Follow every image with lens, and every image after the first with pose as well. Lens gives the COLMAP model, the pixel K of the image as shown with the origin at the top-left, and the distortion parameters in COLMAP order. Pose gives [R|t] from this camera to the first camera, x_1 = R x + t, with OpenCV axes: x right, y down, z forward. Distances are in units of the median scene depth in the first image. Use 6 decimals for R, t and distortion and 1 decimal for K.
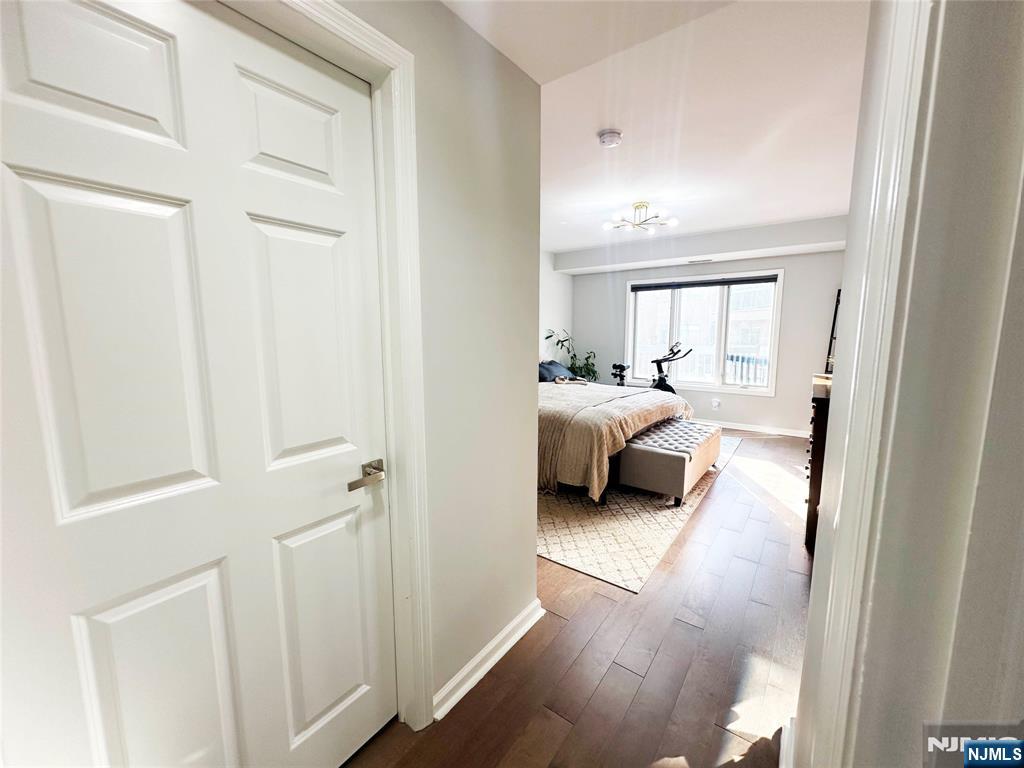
lens RADIAL K [[399.7, 0, 509.9], [0, 399.7, 381.7], [0, 0, 1]] dist [-0.008043, 0.000007]
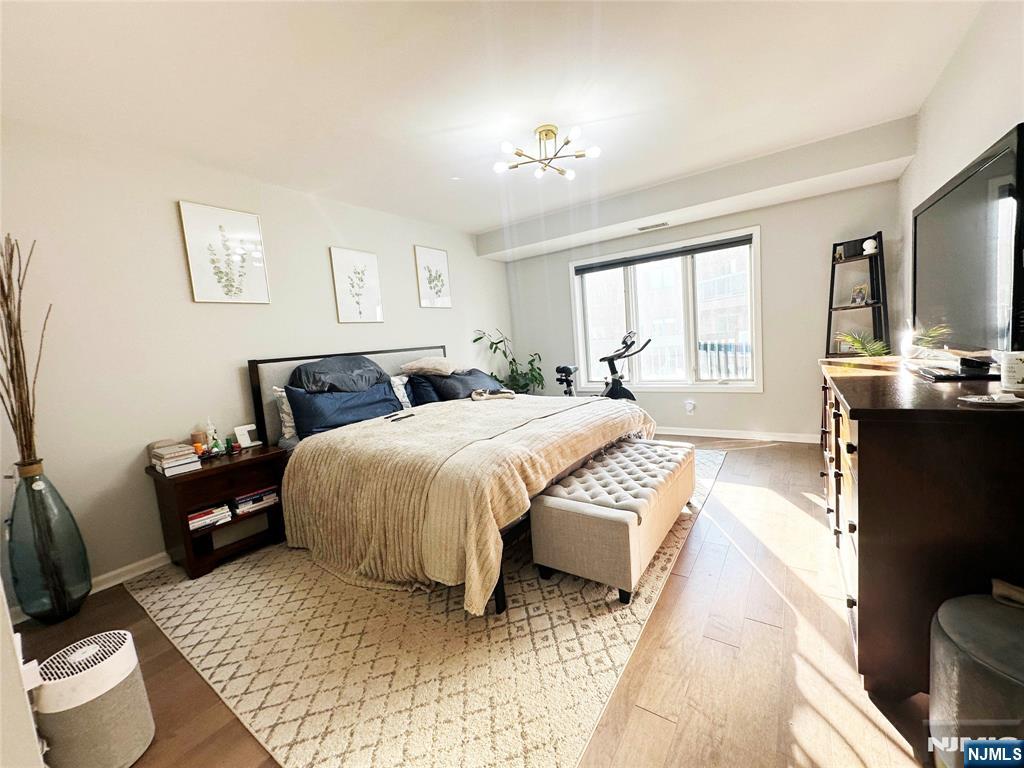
lens RADIAL K [[399.7, 0, 513.2], [0, 399.7, 382.5], [0, 0, 1]] dist [-0.008043, 0.000007]
pose [[0.995805, -0.083592, 0.037200, 0.166017], [0.084257, 0.996304, -0.016692, -0.009474], [-0.035667, 0.019756, 0.999168, 0.262517]]
